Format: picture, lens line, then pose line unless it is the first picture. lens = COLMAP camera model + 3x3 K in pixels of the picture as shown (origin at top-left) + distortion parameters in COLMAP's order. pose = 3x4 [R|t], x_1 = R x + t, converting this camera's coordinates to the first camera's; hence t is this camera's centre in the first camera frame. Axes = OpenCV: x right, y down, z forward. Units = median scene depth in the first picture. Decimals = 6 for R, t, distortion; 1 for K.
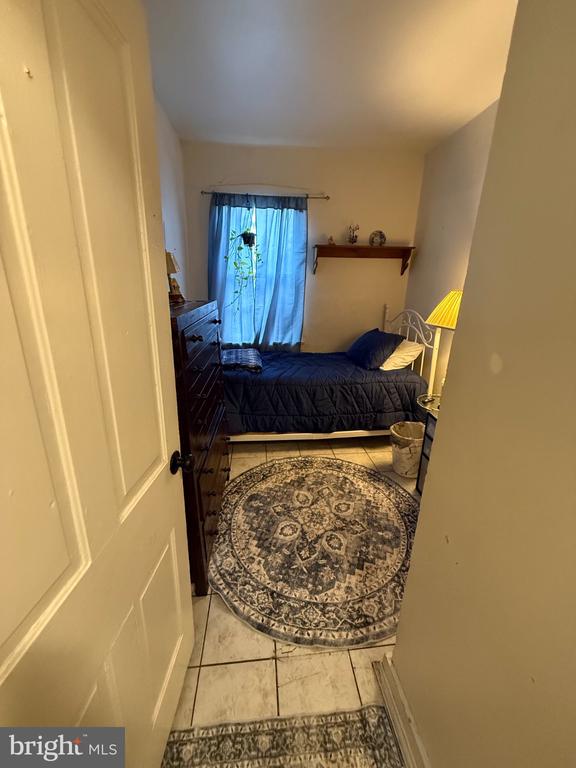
lens RADIAL K [[306.3, 0, 286.9], [0, 306.3, 383.4], [0, 0, 1]] dist [-0.001430, -0.000393]
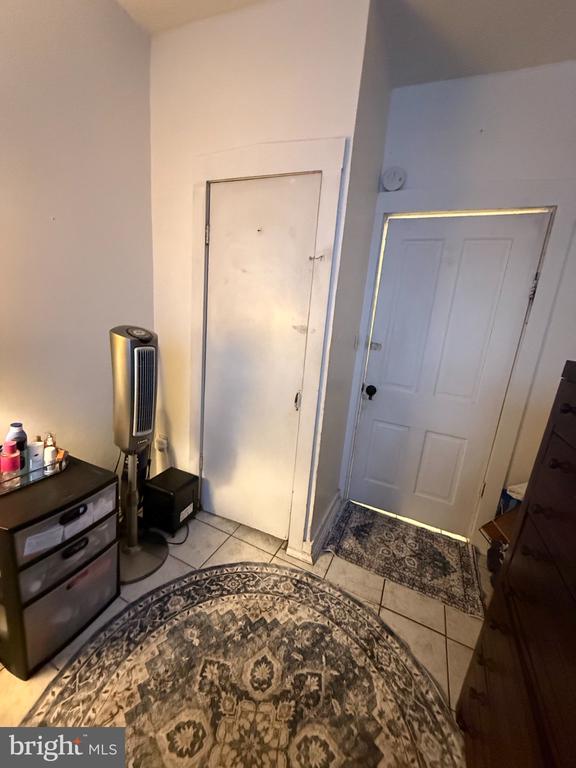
lens RADIAL K [[306.3, 0, 288.0], [0, 306.3, 380.7], [0, 0, 1]] dist [-0.001430, -0.000393]
pose [[-0.863453, -0.207394, 0.459822, -0.074465], [0.035715, 0.884146, 0.465843, -0.392379], [-0.503164, 0.418656, -0.756011, 1.373591]]
